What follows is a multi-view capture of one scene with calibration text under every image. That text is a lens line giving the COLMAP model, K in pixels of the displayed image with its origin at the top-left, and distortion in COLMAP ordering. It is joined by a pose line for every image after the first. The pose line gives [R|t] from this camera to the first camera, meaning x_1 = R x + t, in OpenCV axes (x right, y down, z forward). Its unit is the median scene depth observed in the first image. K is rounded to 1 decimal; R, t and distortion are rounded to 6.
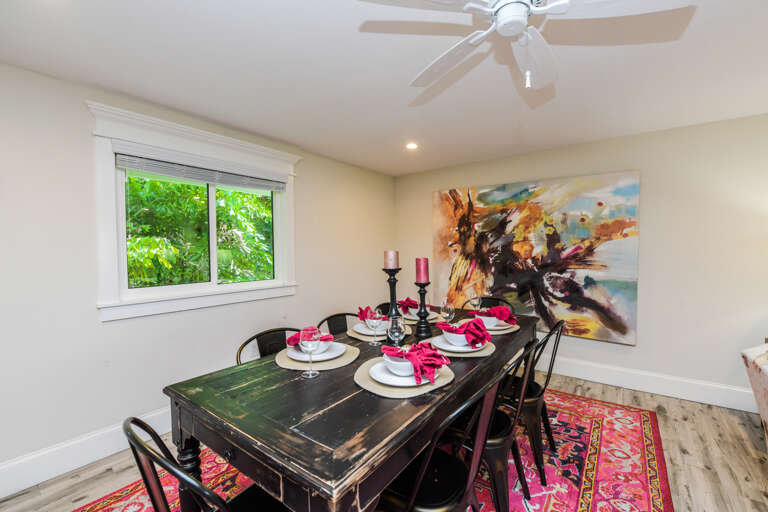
lens RADIAL K [[315.9, 0, 398.8], [0, 315.9, 260.0], [0, 0, 1]] dist [-0.013840, 0.000029]
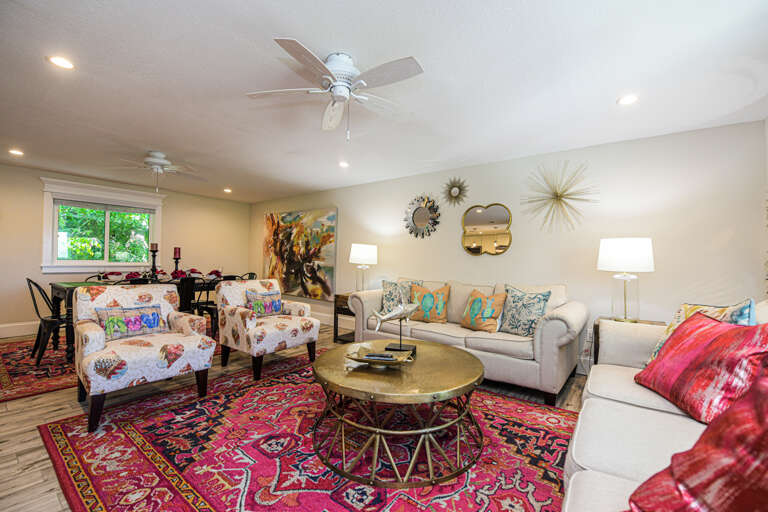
lens RADIAL K [[315.9, 0, 389.3], [0, 315.9, 253.7], [0, 0, 1]] dist [-0.013840, 0.000029]
pose [[0.999737, 0.022602, -0.003934, 0.948310], [-0.022777, 0.998375, -0.052240, 0.070399], [0.002747, 0.052316, 0.998627, -0.757440]]
